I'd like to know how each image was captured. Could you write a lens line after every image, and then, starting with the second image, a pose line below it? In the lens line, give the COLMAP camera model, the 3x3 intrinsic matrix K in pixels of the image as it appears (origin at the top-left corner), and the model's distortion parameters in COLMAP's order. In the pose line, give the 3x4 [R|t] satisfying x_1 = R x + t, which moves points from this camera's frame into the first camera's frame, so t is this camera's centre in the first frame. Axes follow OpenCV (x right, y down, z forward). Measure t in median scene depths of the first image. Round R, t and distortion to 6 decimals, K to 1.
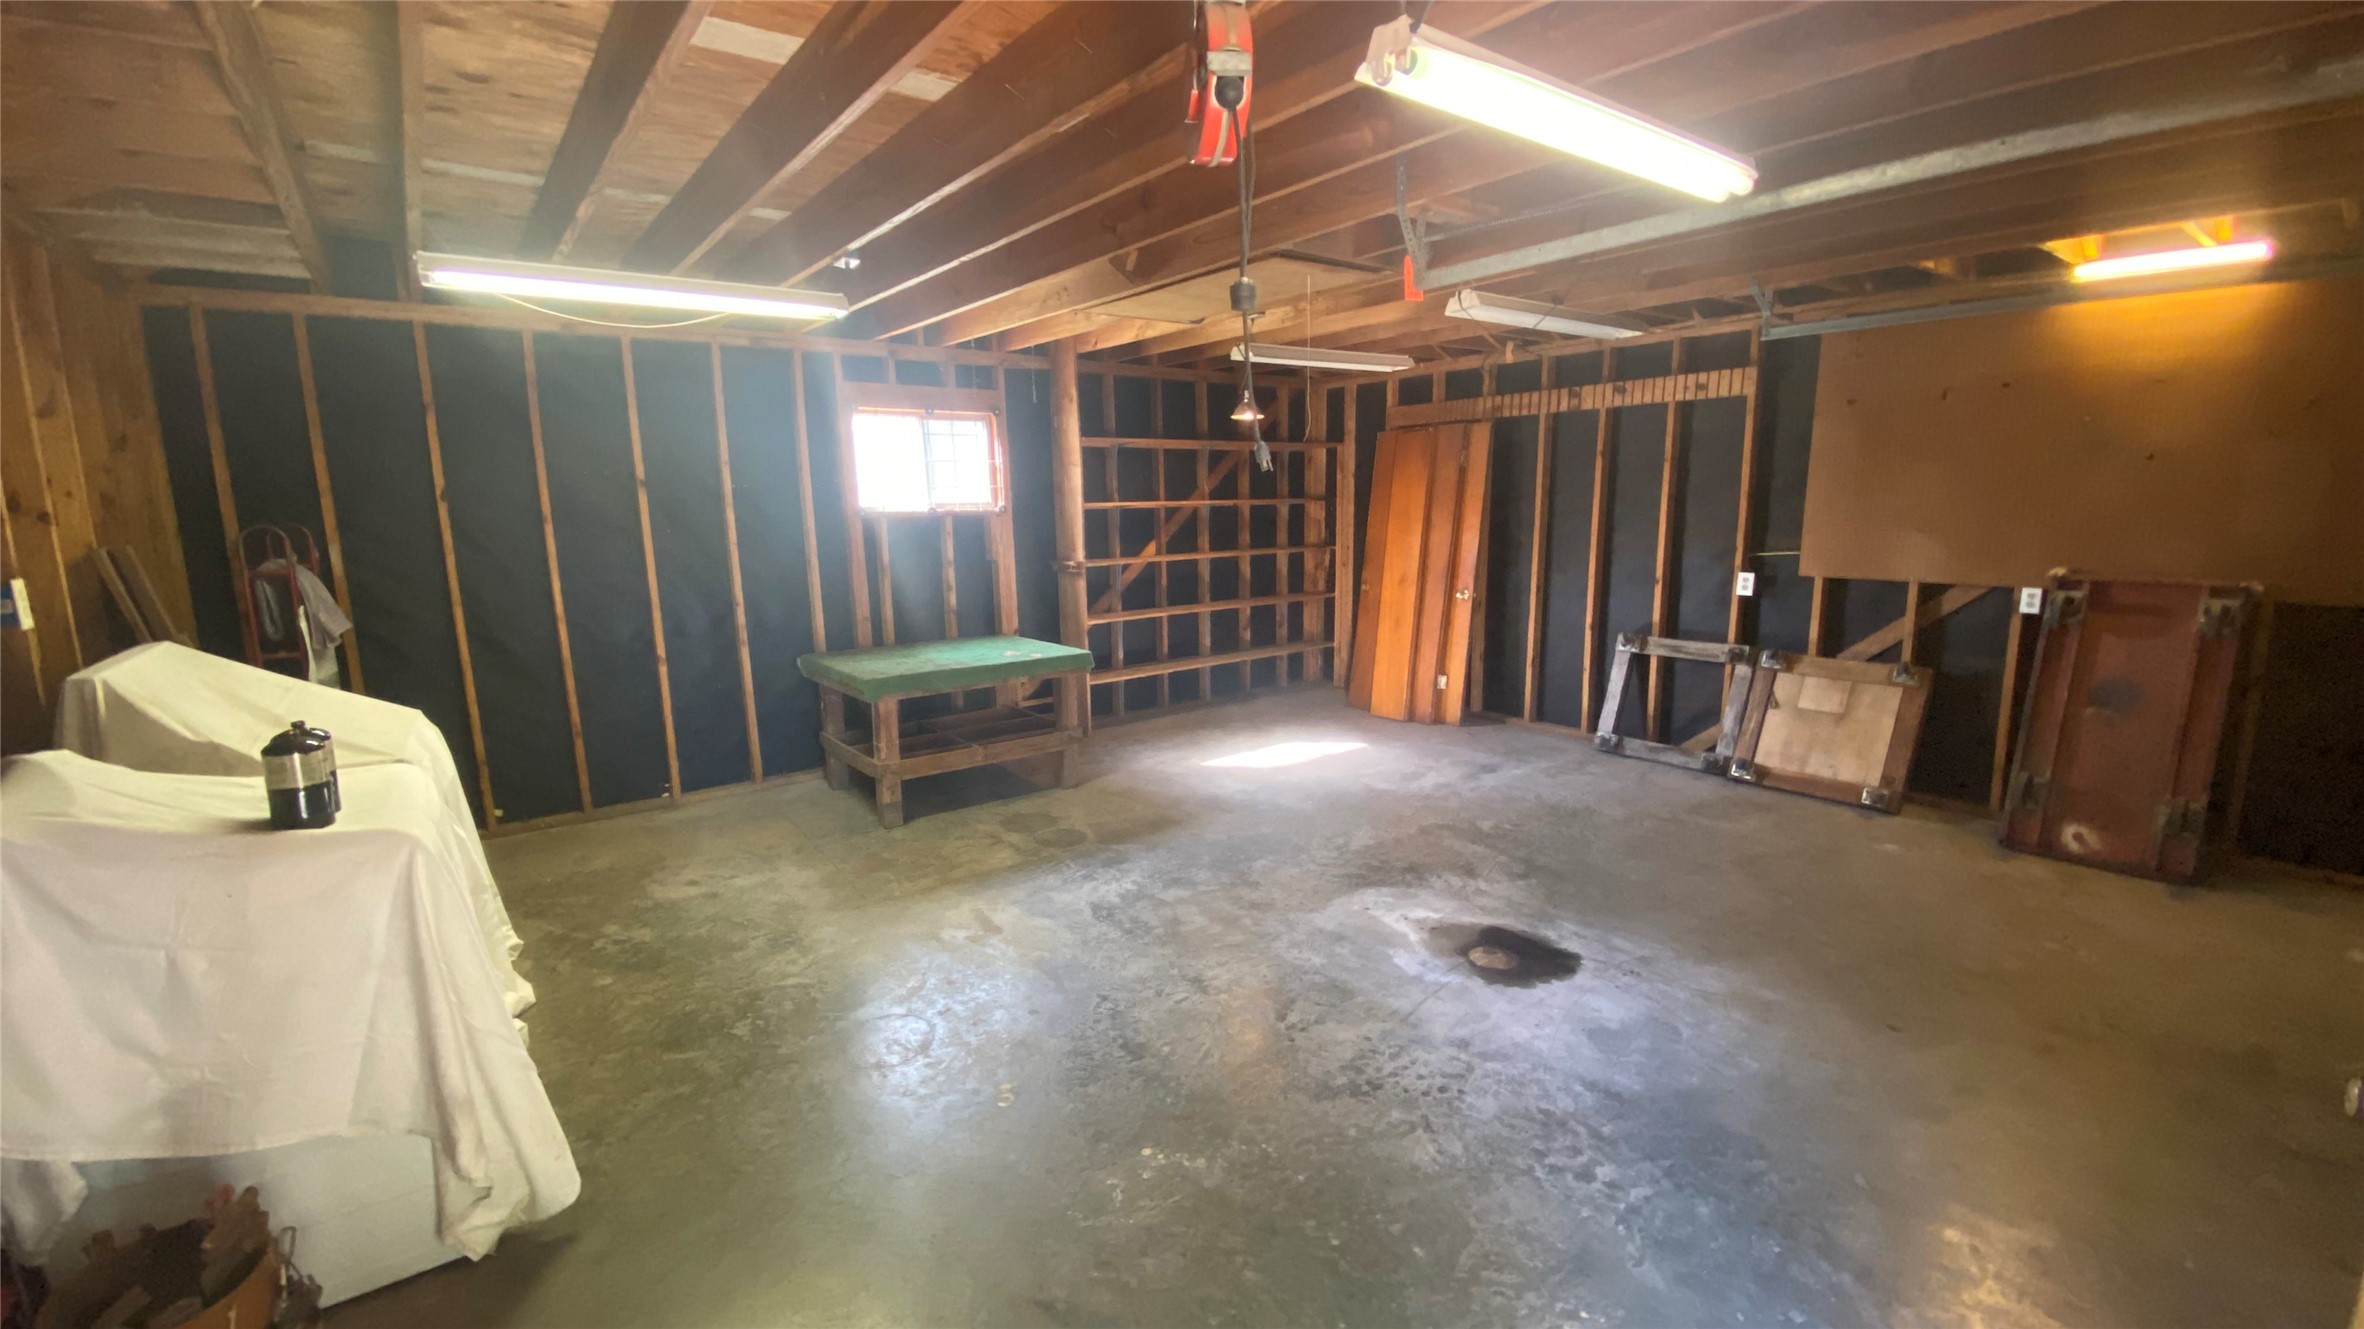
lens RADIAL K [[949.2, 0, 1165.7], [0, 949.2, 652.7], [0, 0, 1]] dist [0.024022, -0.026566]
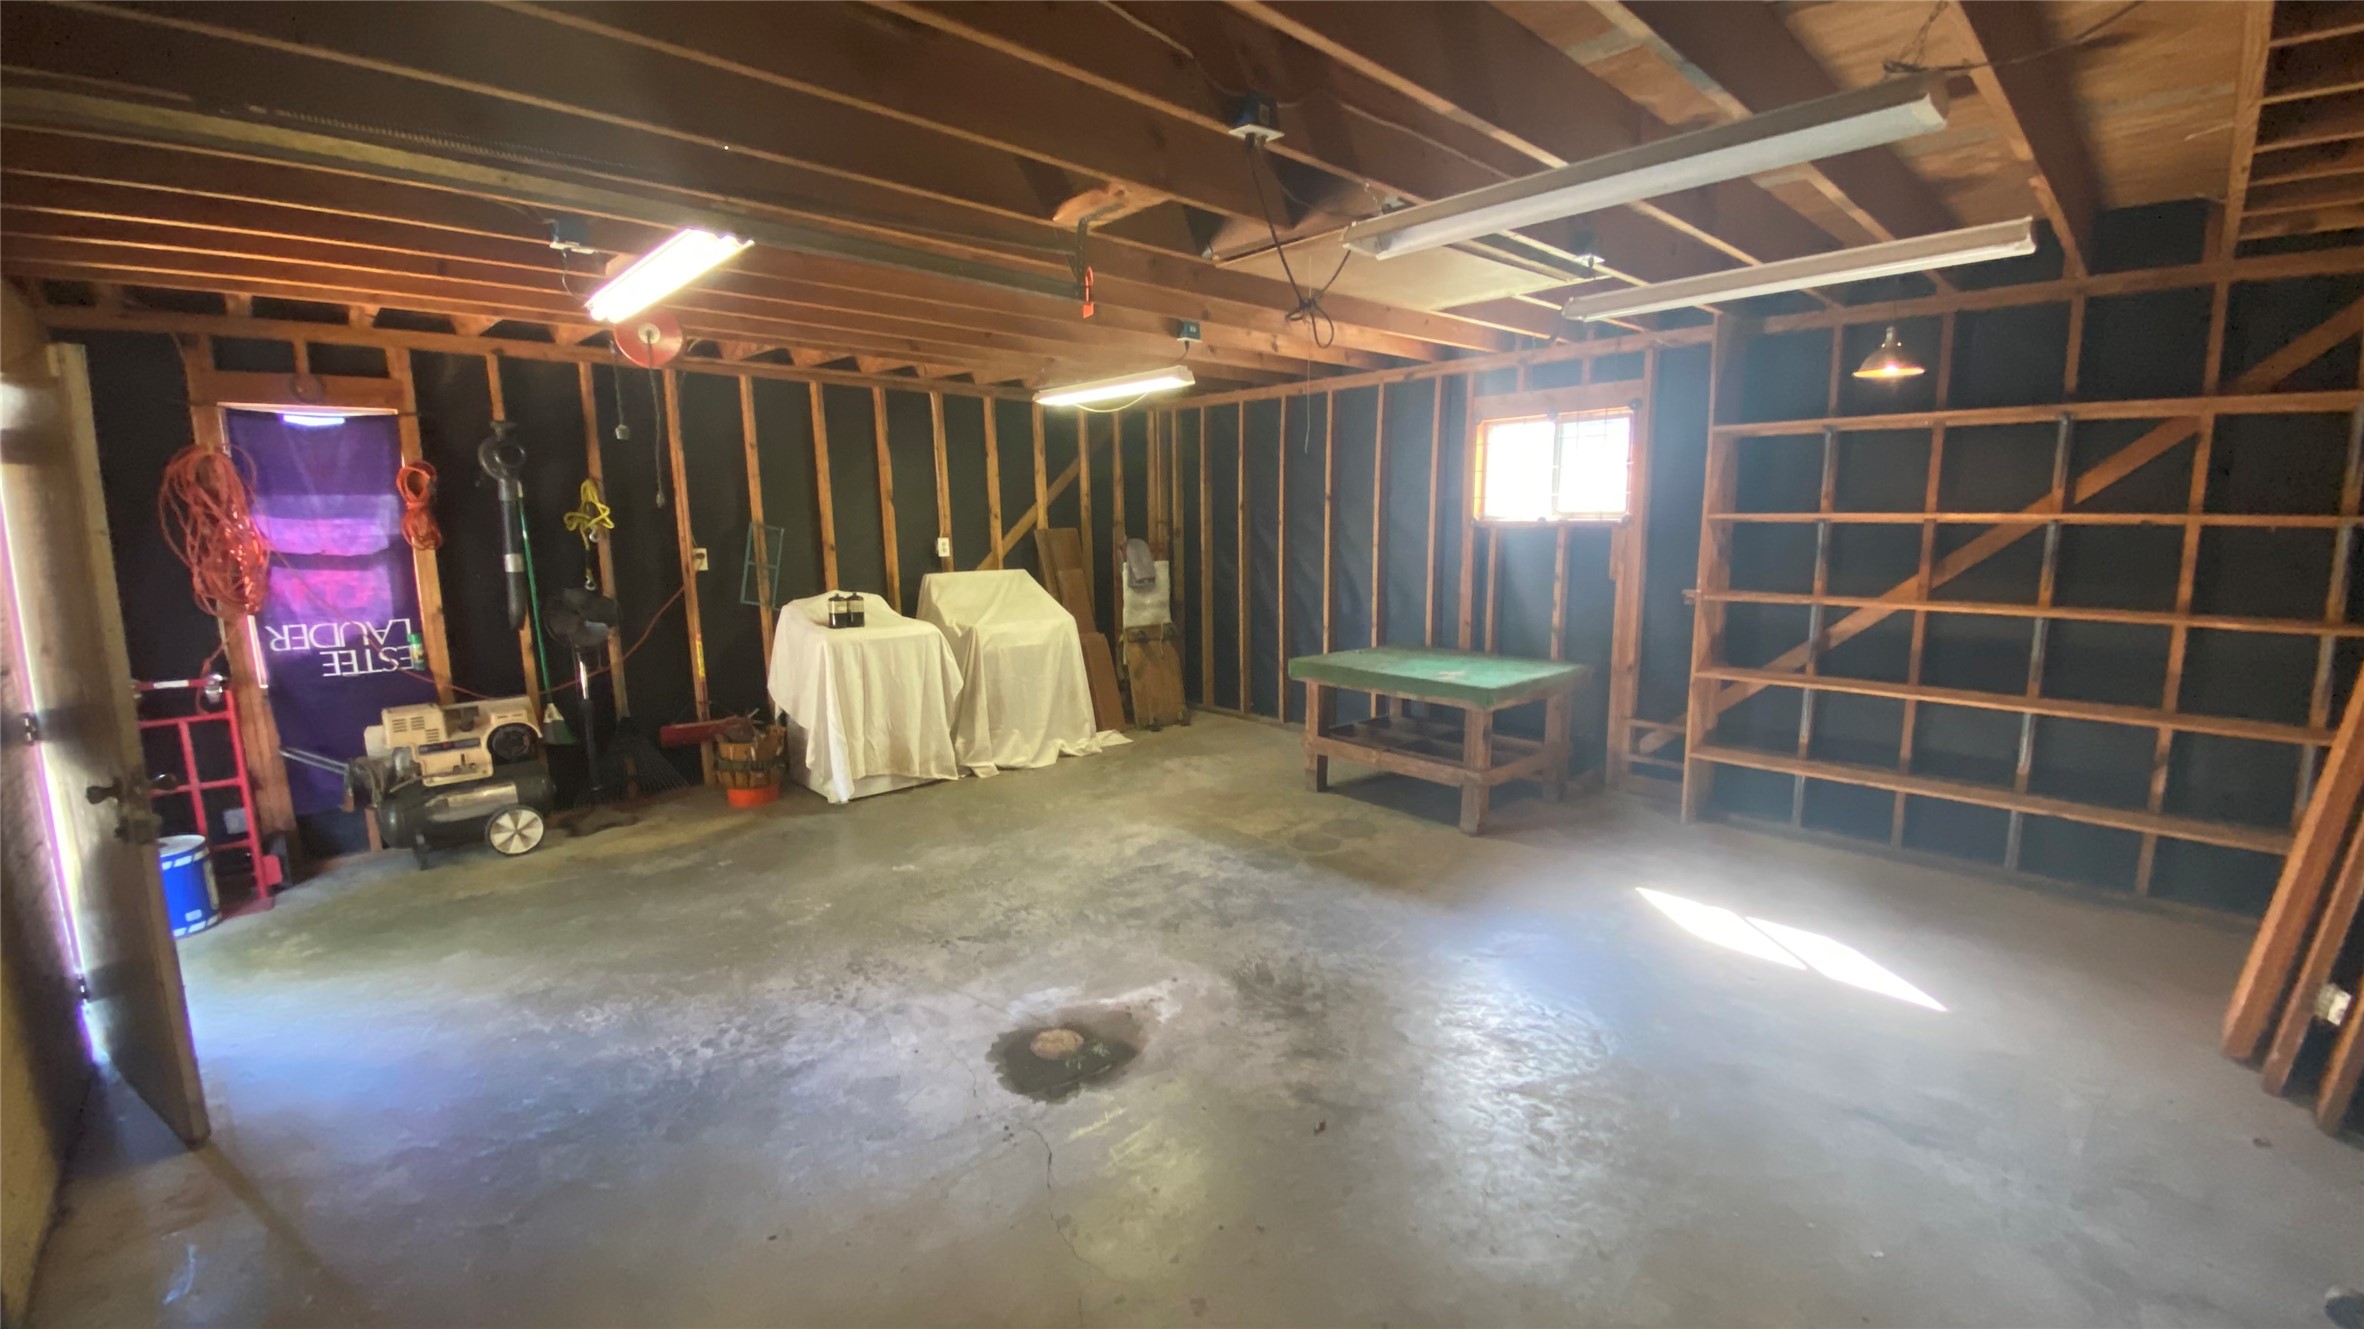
lens RADIAL K [[949.2, 0, 1165.7], [0, 949.2, 652.7], [0, 0, 1]] dist [0.024022, -0.026566]
pose [[0.105209, 0.164412, -0.980765, 0.945004], [-0.154819, 0.976921, 0.147160, -0.145815], [0.982325, 0.136359, 0.128235, 0.764414]]
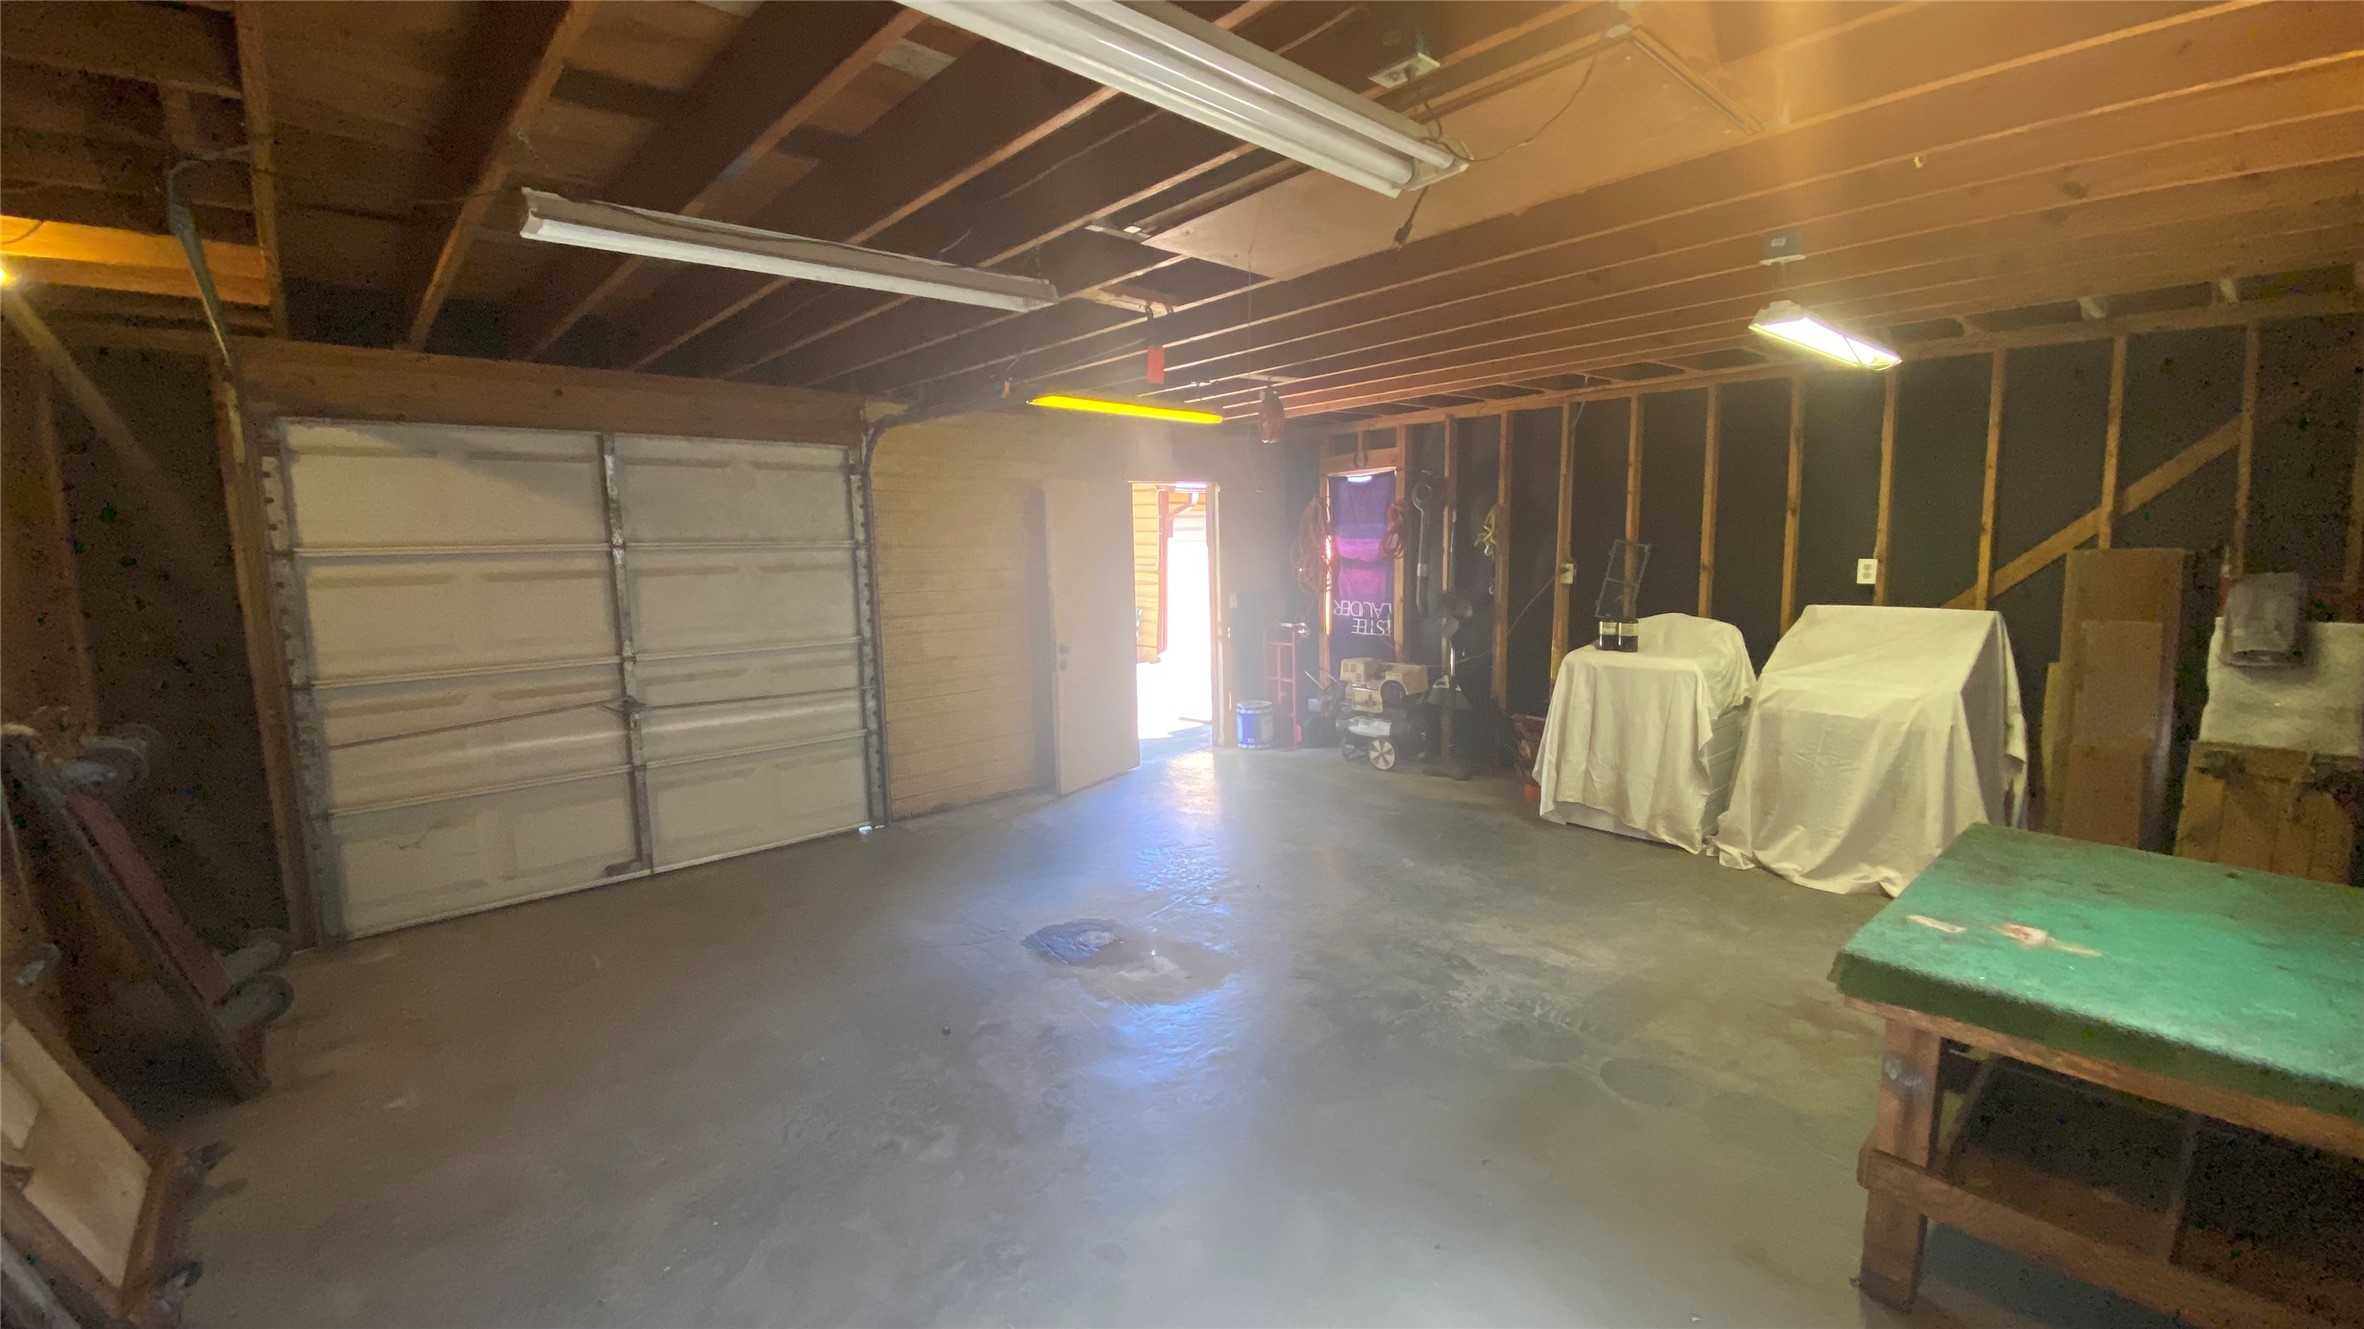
lens RADIAL K [[955.0, 0, 1175.3], [0, 955.0, 661.0], [0, 0, 1]] dist [0.024432, -0.000075]
pose [[-0.996324, 0.053669, -0.066777, 0.250259], [0.032454, 0.957810, 0.285565, -0.287626], [0.079285, 0.282348, -0.956030, 1.676923]]
